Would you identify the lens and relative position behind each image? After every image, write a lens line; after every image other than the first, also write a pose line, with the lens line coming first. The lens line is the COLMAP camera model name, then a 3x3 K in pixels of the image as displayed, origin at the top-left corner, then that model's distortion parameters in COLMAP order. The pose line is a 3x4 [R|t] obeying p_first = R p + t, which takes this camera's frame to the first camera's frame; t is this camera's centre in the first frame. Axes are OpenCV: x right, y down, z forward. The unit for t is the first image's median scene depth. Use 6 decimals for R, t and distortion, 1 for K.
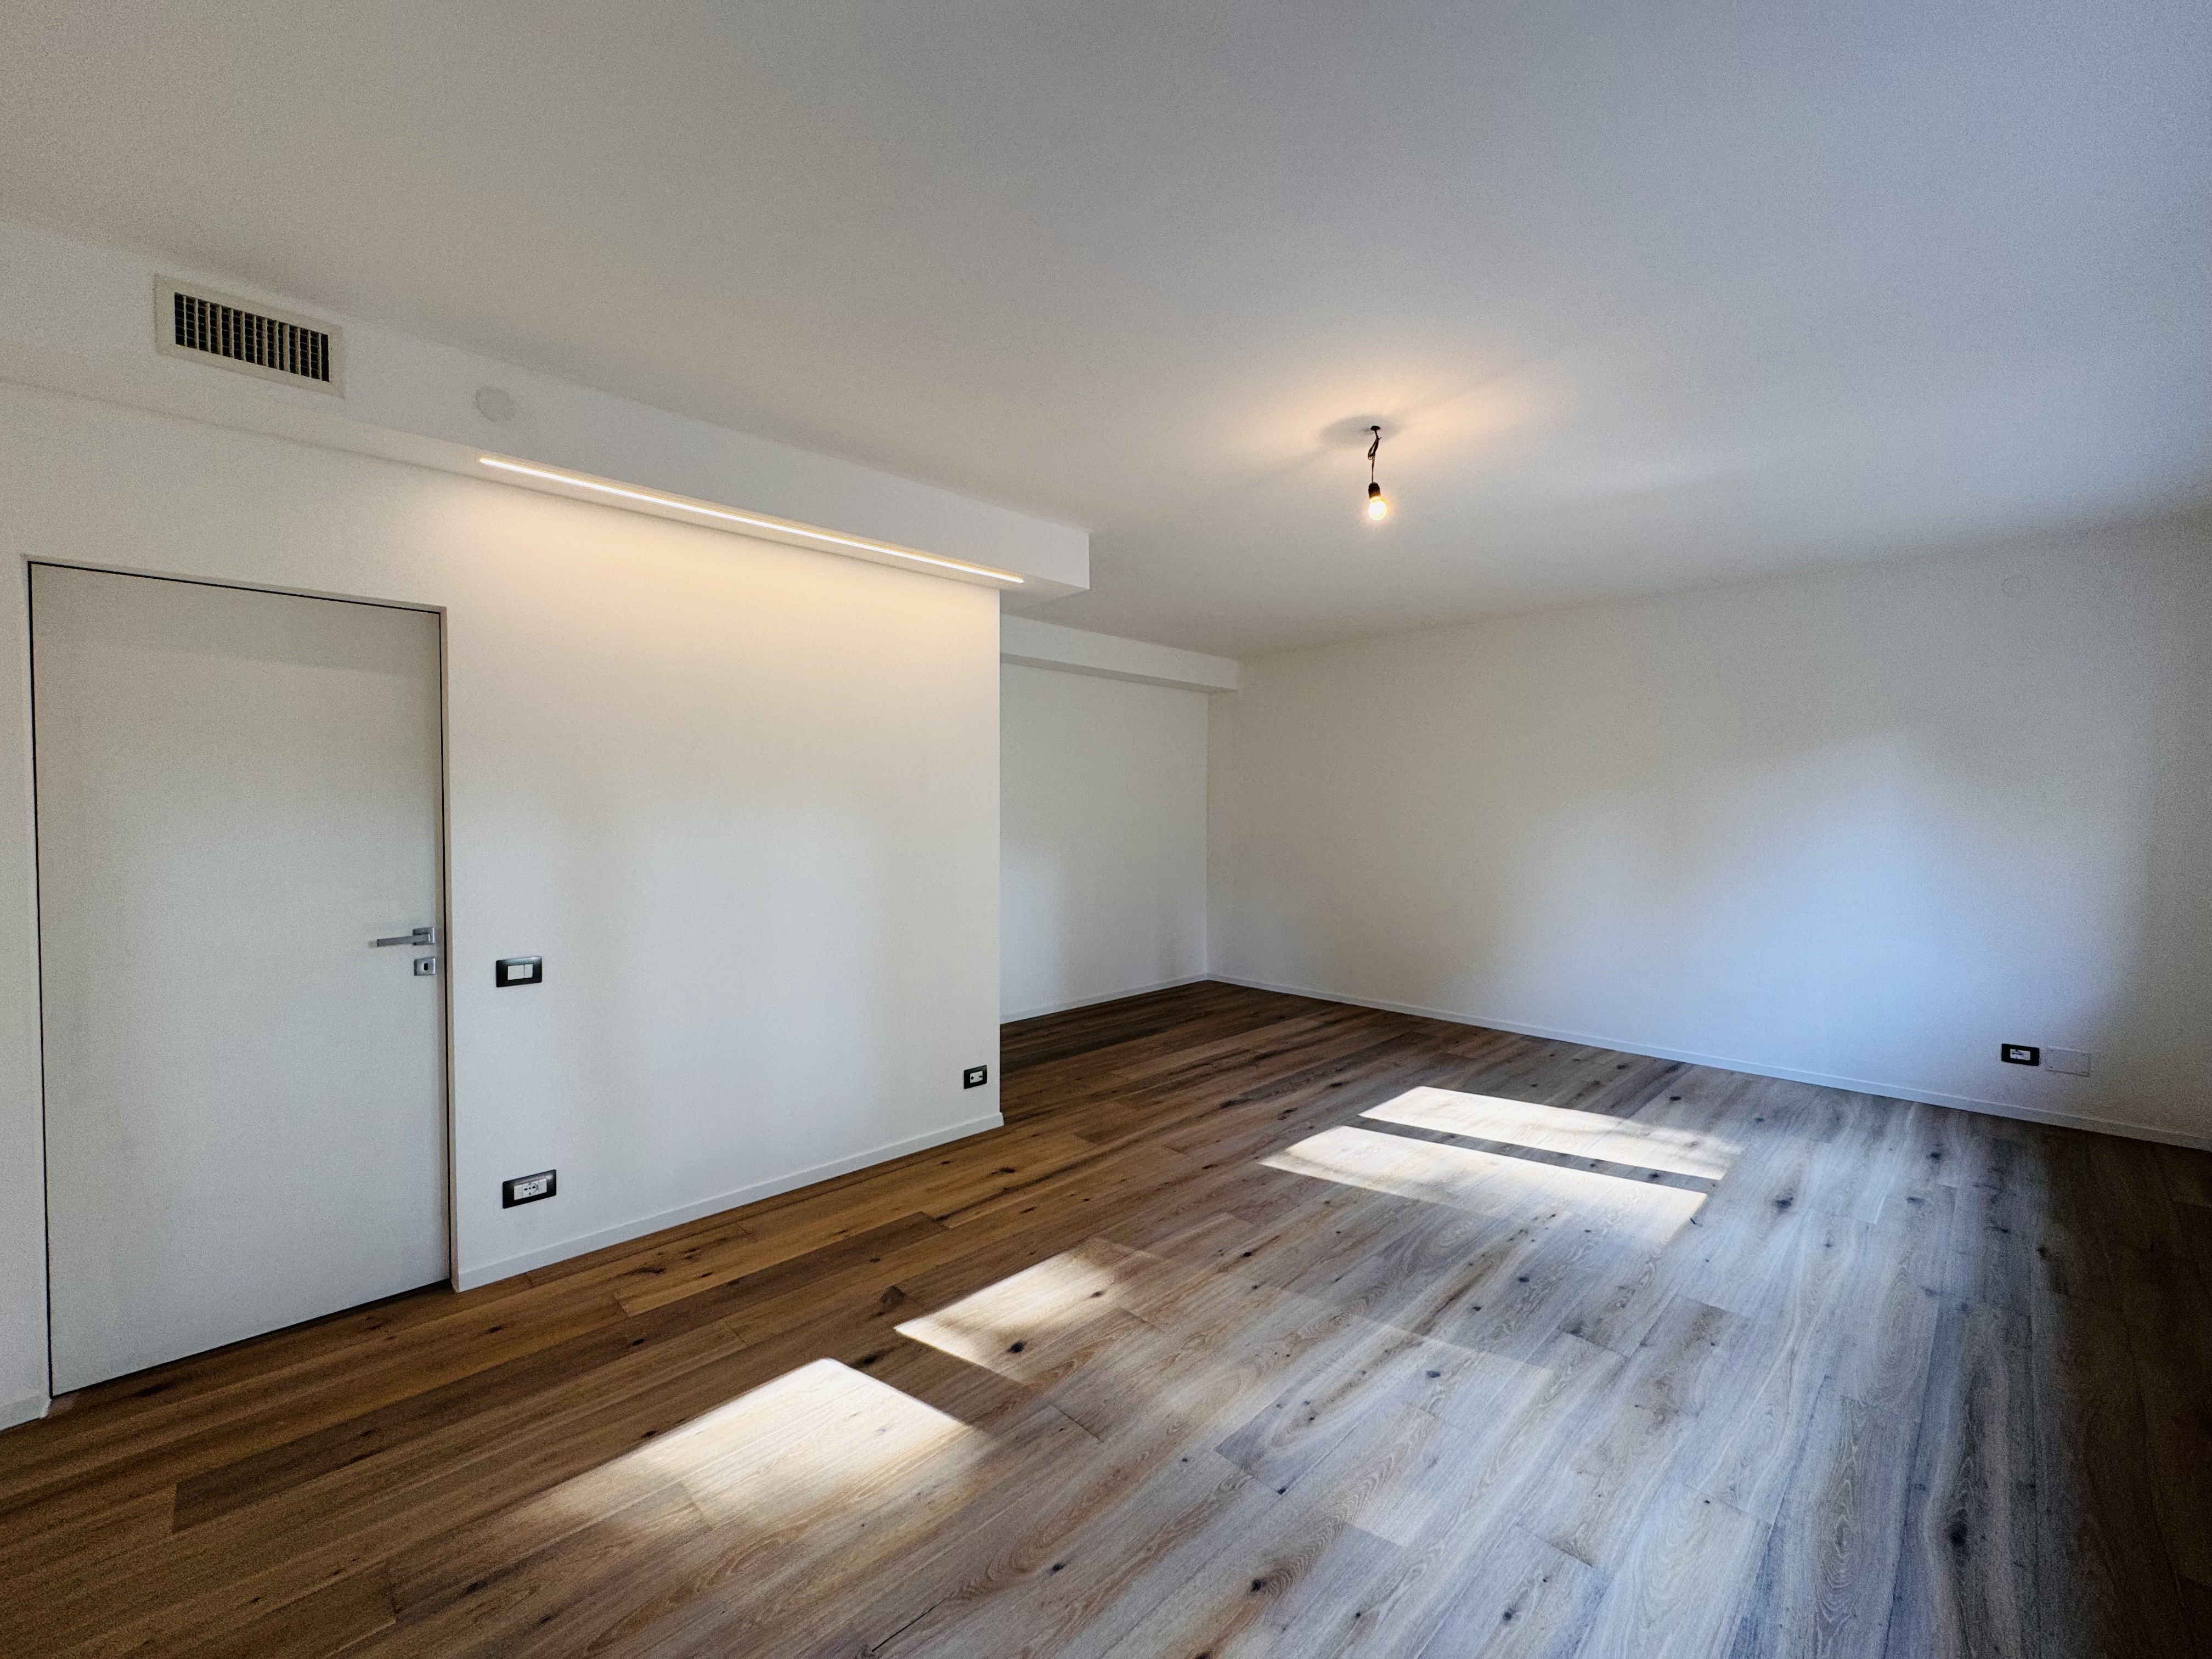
lens RADIAL K [[882.2, 0, 1106.0], [0, 882.2, 829.5], [0, 0, 1]] dist [-0.001401, 0.000081]
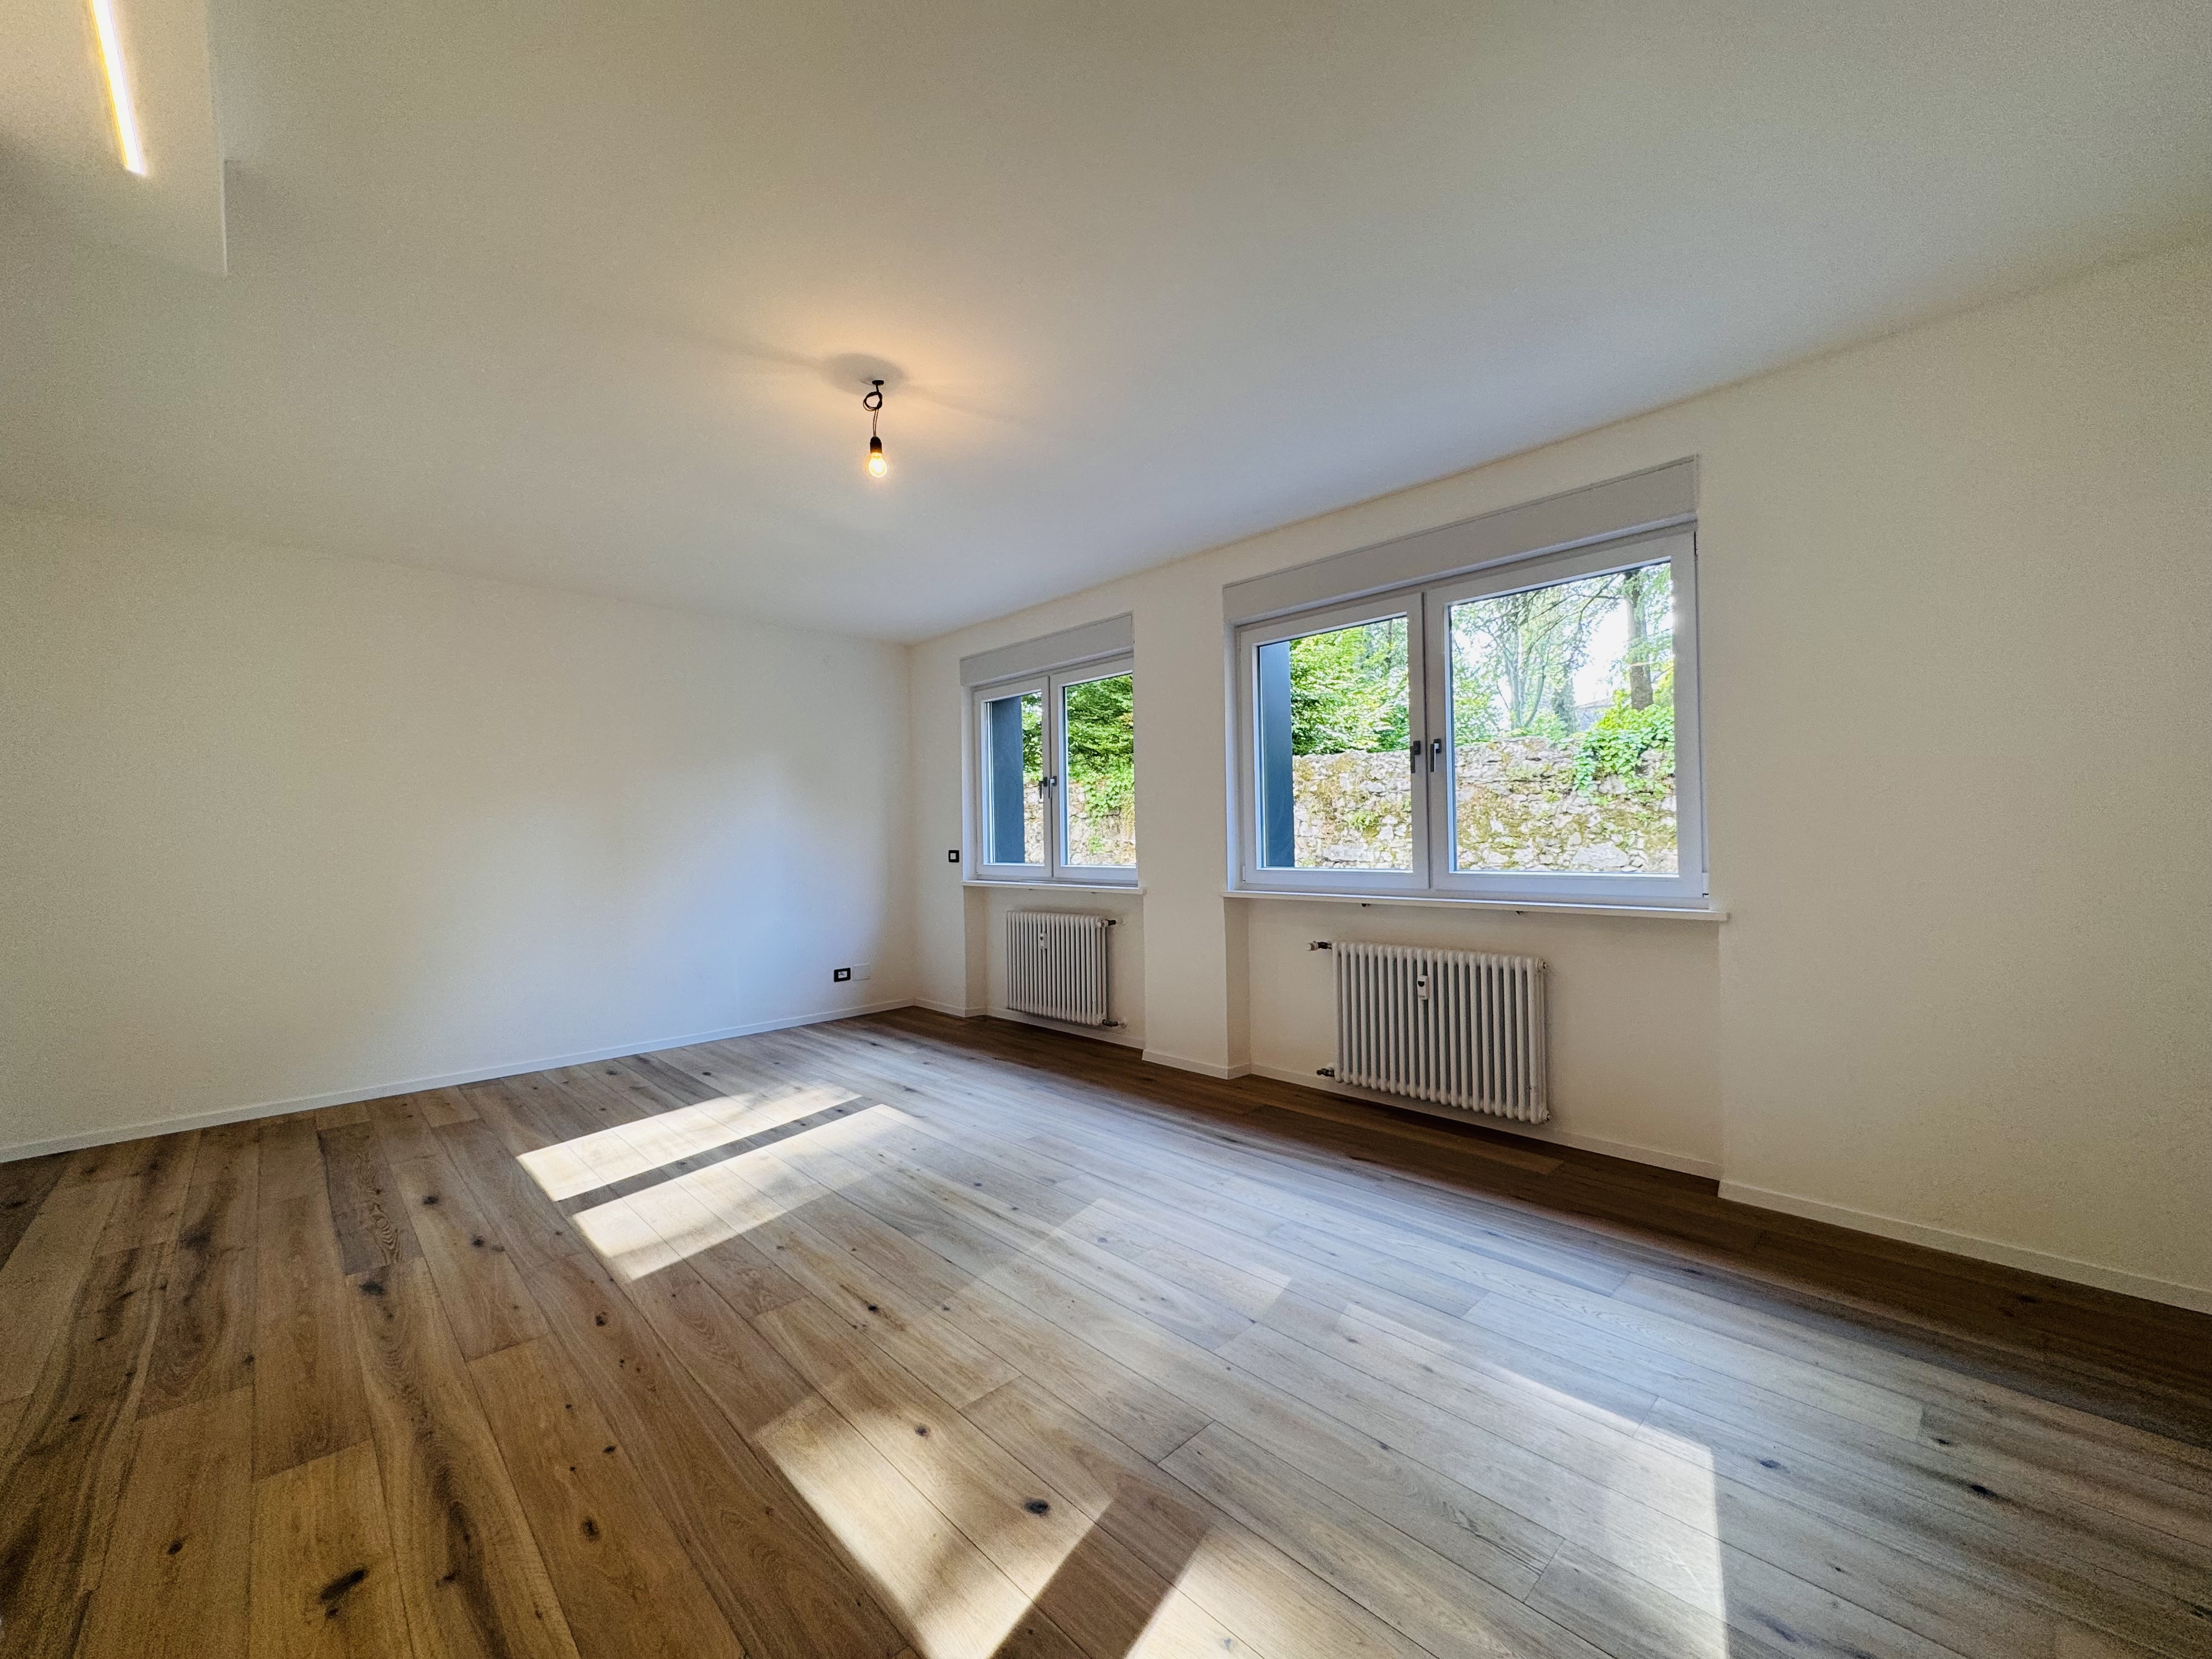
lens RADIAL K [[882.1, 0, 1106.0], [0, 882.1, 829.5], [0, 0, 1]] dist [-0.001858, 0.000275]
pose [[0.007420, 0.005652, 0.999957, -0.543181], [0.039177, 0.999215, -0.005938, 0.042085], [-0.999205, 0.039219, 0.007192, 0.627009]]
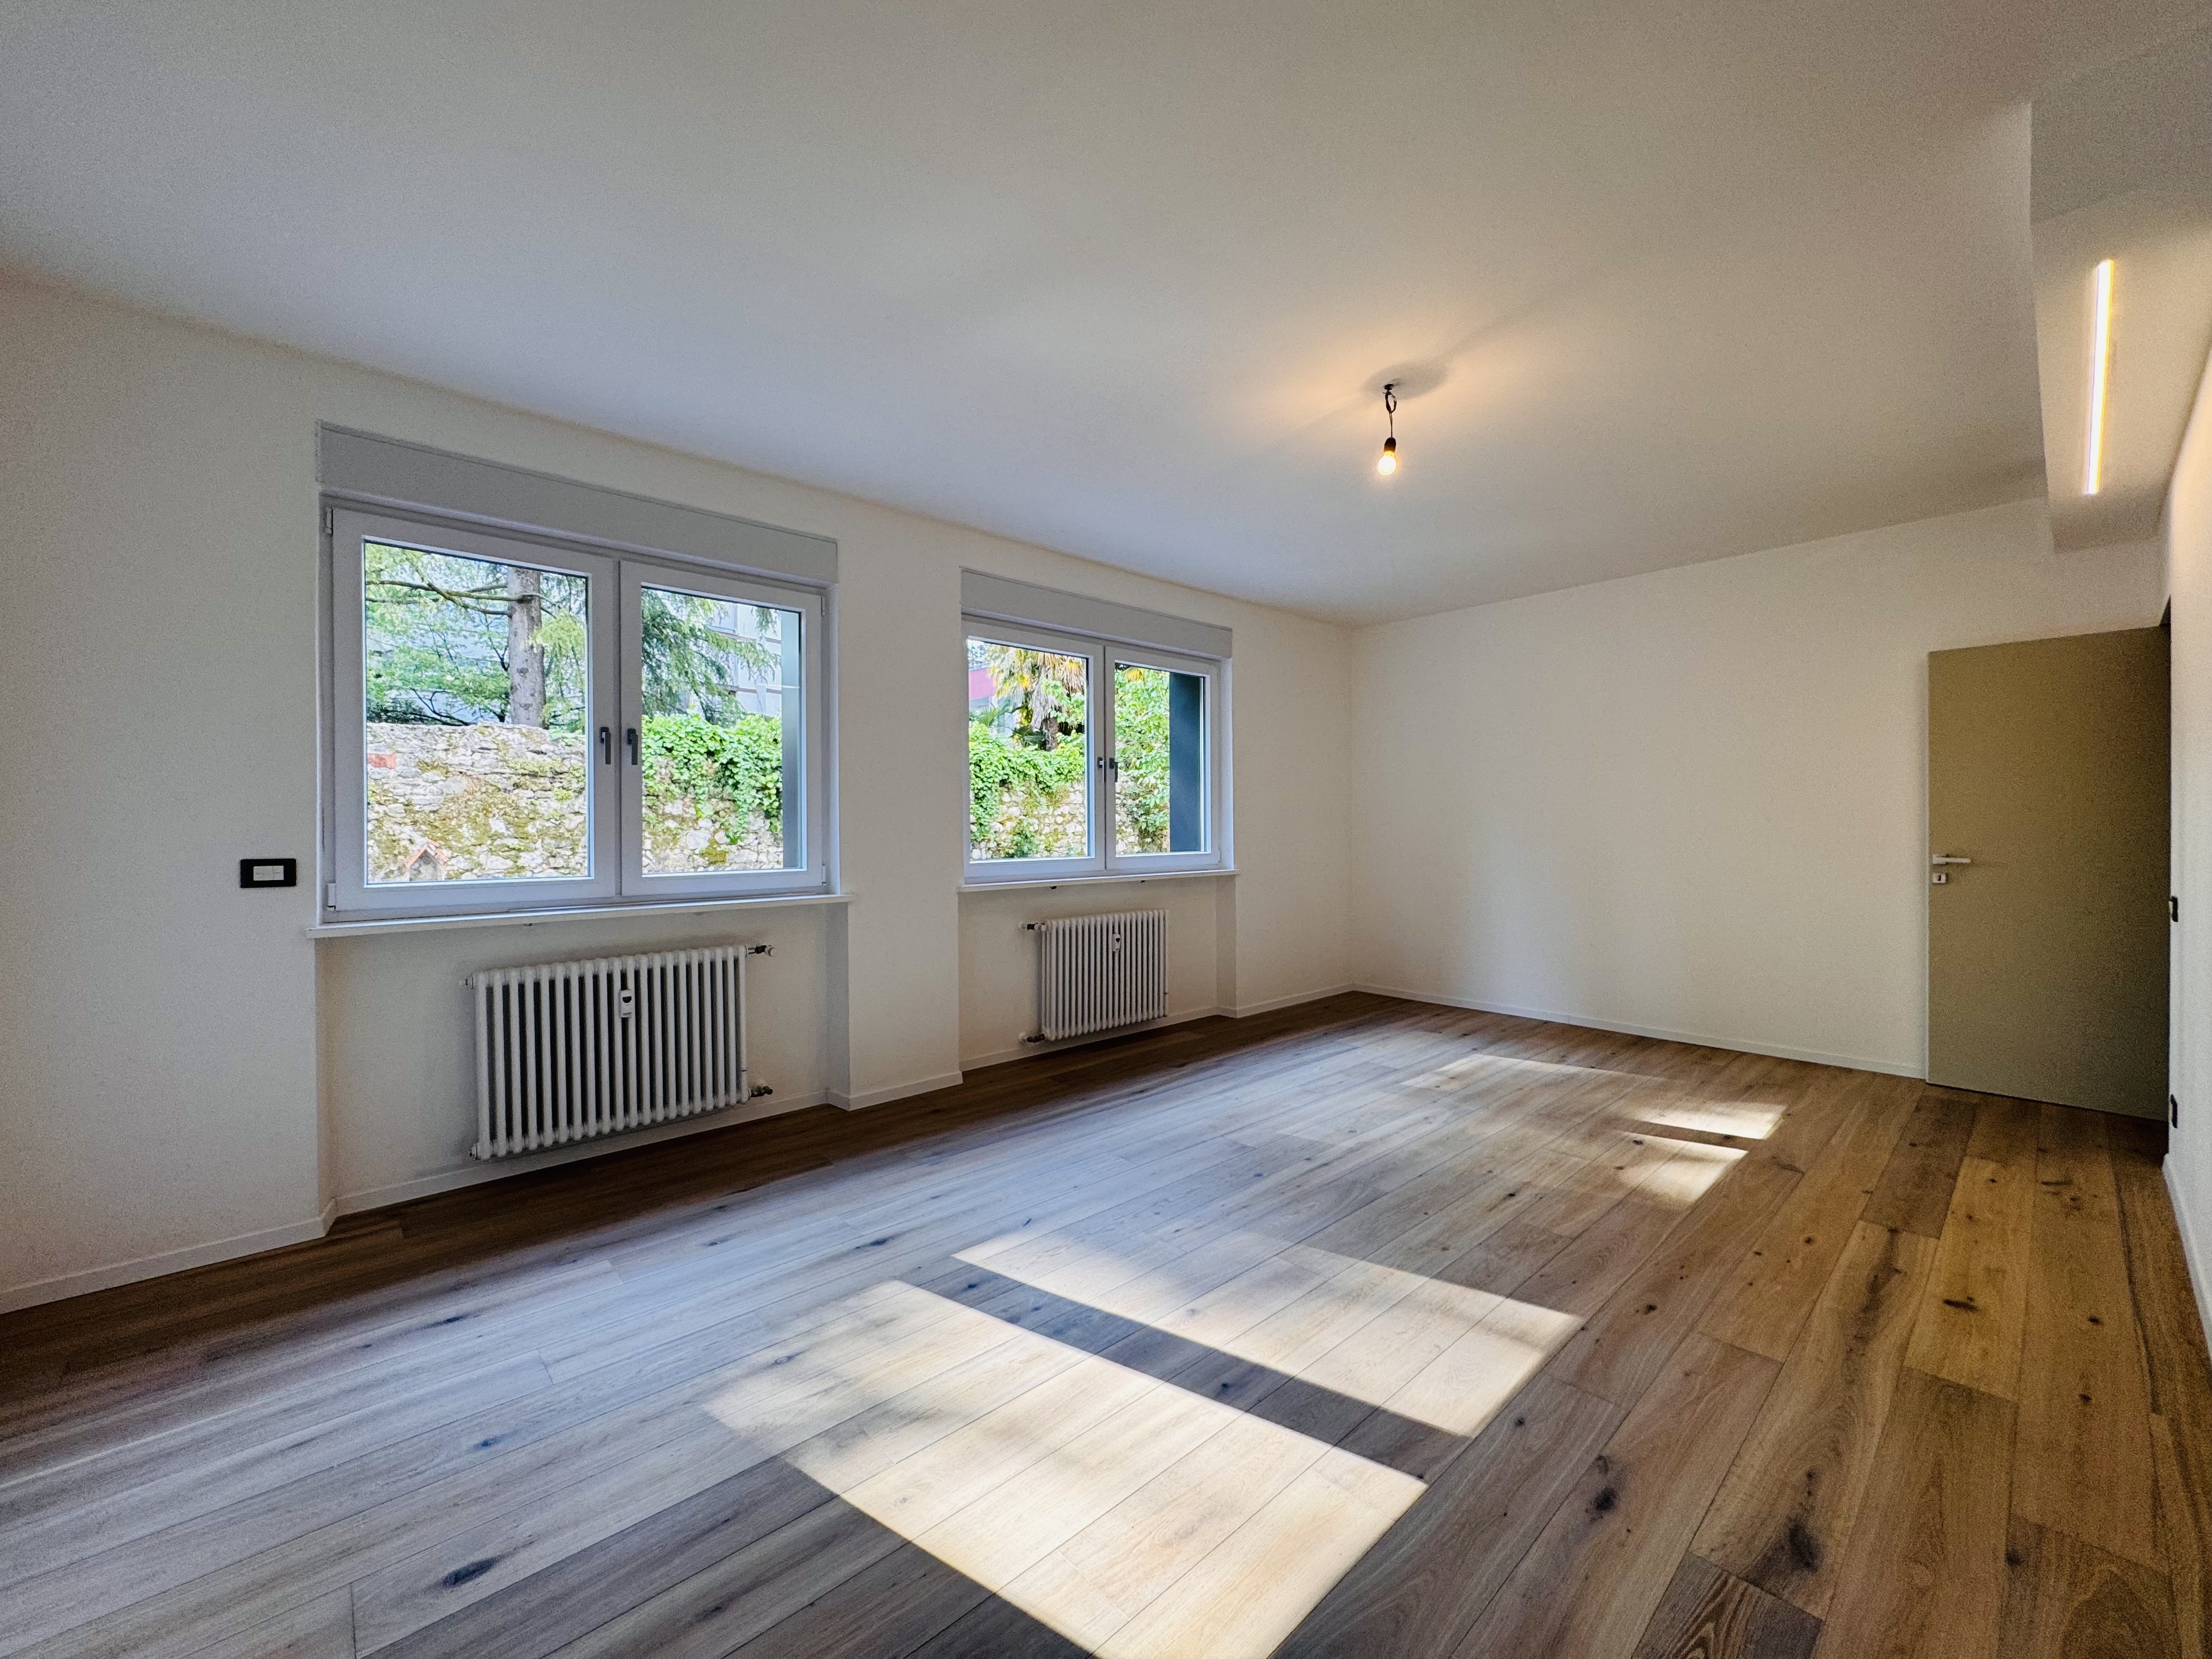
lens RADIAL K [[882.2, 0, 1106.0], [0, 882.2, 829.5], [0, 0, 1]] dist [-0.001401, 0.000081]
pose [[-0.999643, 0.004577, 0.026306, 0.500164], [0.005285, 0.999624, 0.026908, 0.019738], [-0.026173, 0.027037, -0.999292, 1.675930]]
